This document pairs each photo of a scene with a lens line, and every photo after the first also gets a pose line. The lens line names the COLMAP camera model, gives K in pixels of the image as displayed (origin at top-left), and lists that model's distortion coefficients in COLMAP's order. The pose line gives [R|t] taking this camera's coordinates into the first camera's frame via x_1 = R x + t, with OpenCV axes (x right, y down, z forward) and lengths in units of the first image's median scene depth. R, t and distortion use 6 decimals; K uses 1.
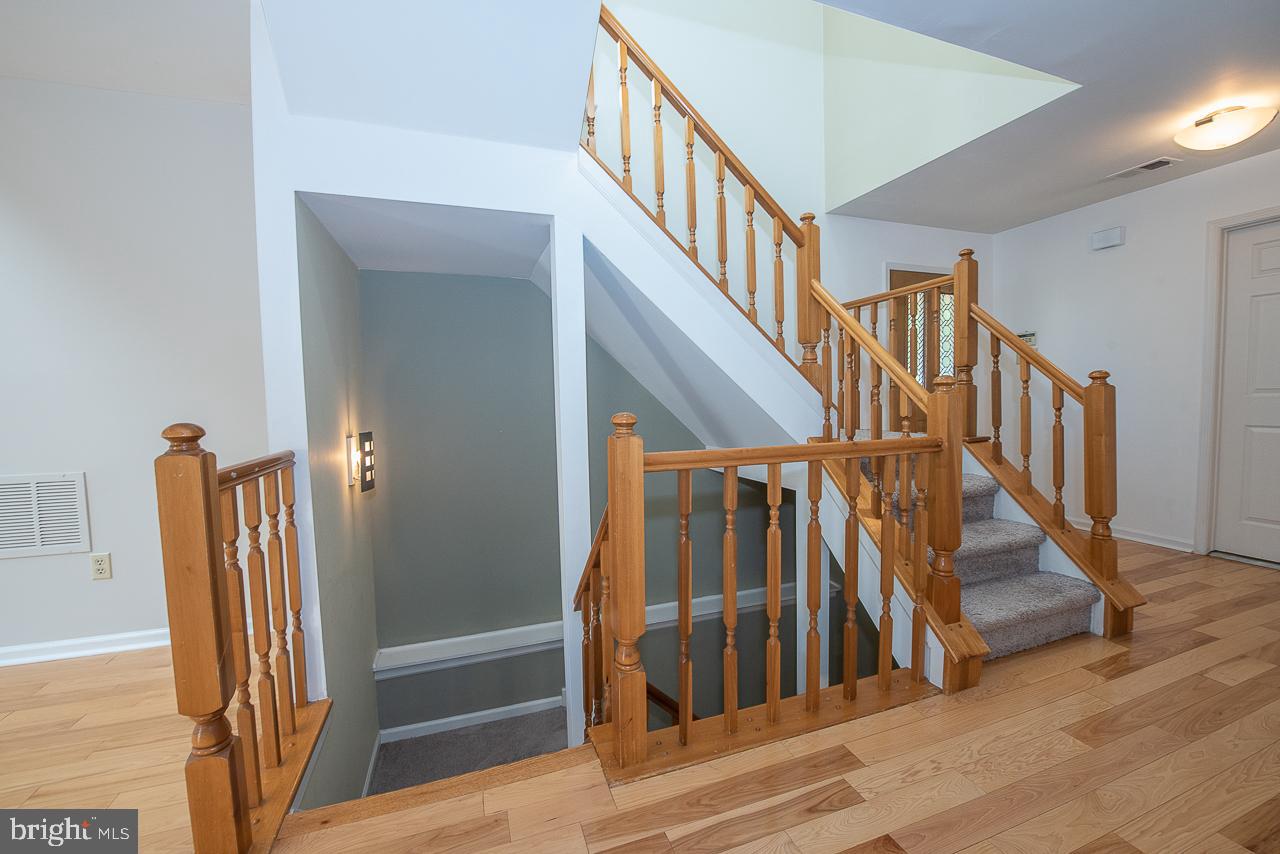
lens RADIAL K [[510.2, 0, 639.4], [0, 510.2, 430.1], [0, 0, 1]] dist [-0.018568, -0.000954]
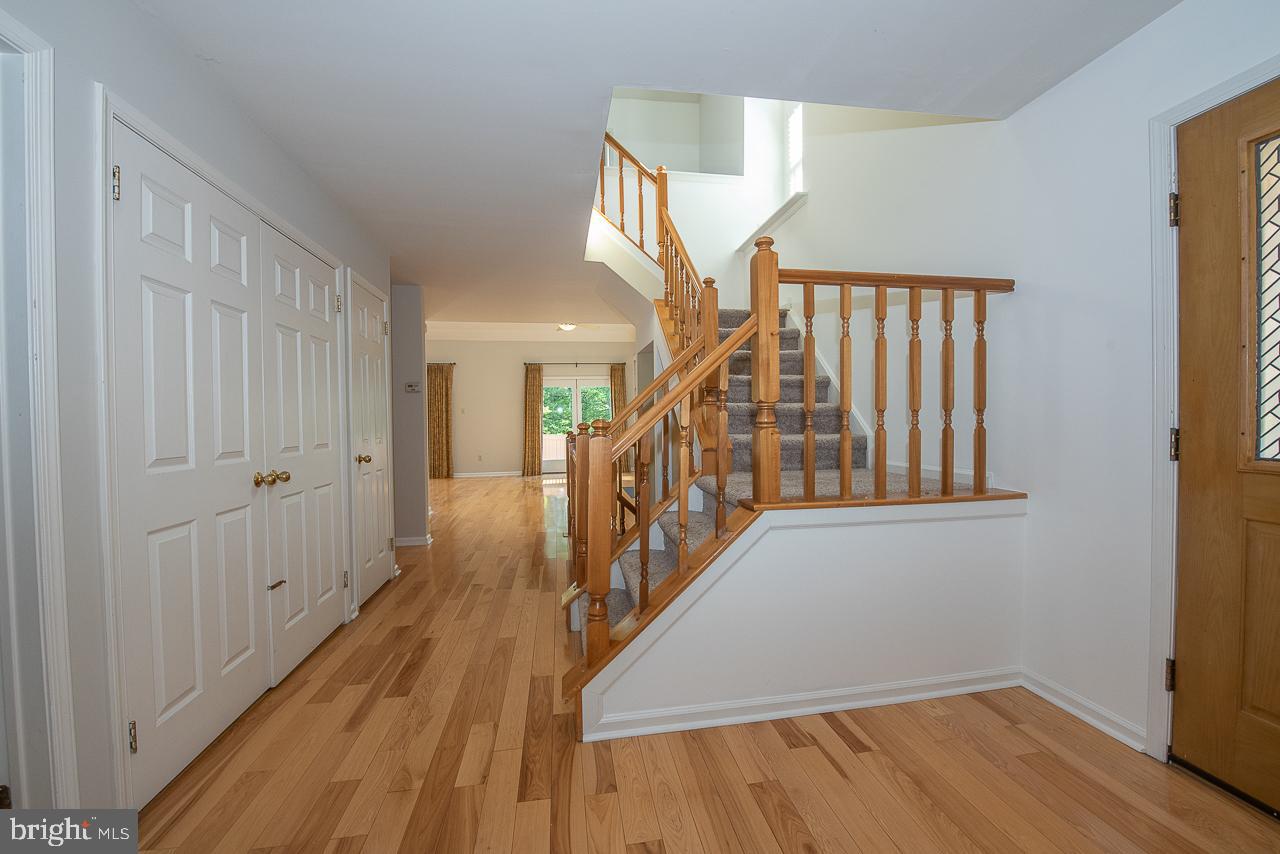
lens RADIAL K [[510.2, 0, 639.4], [0, 510.2, 420.5], [0, 0, 1]] dist [-0.018568, -0.000954]
pose [[-0.183303, 0.029520, -0.982613, 2.113337], [-0.032844, 0.998807, 0.036133, -0.175298], [0.982508, 0.038896, -0.182115, 1.475268]]
